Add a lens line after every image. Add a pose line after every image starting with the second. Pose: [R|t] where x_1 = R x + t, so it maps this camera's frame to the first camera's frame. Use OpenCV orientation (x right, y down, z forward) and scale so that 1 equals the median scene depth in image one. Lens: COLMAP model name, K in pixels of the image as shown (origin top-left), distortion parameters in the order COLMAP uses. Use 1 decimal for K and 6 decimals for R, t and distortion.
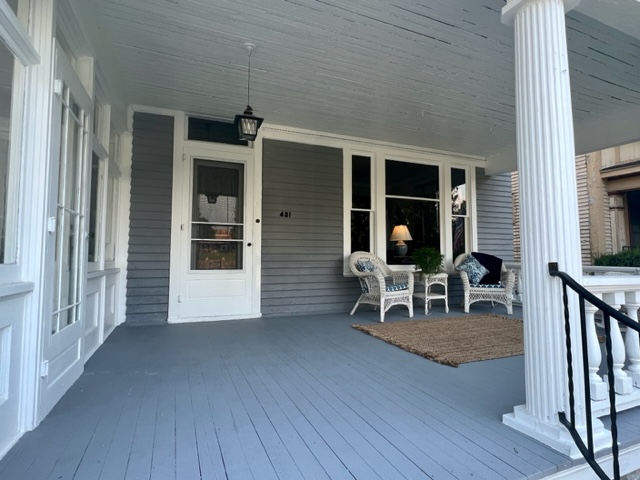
lens RADIAL K [[339.2, 0, 320.0], [0, 339.2, 240.0], [0, 0, 1]] dist [-0.000256, -0.000033]
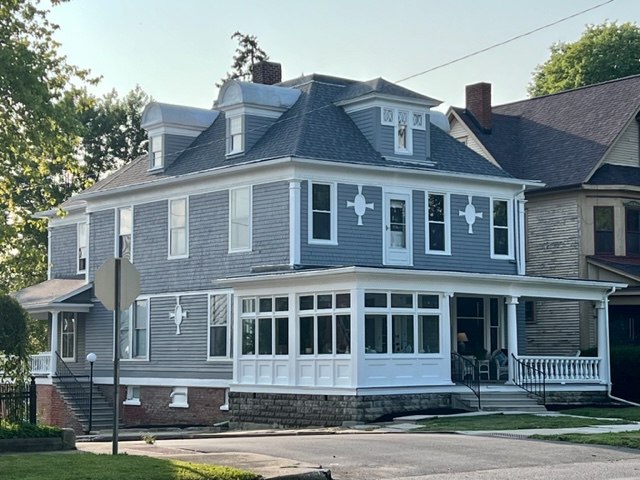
lens RADIAL K [[1379.1, 0, 320.0], [0, 1379.1, 240.0], [0, 0, 1]] dist [0.050660, 0.166522]
pose [[0.960236, 0.024083, 0.278150, -2.825319], [-0.017900, 0.999533, -0.024749, -0.383447], [-0.278616, 0.018786, 0.960219, -6.463079]]
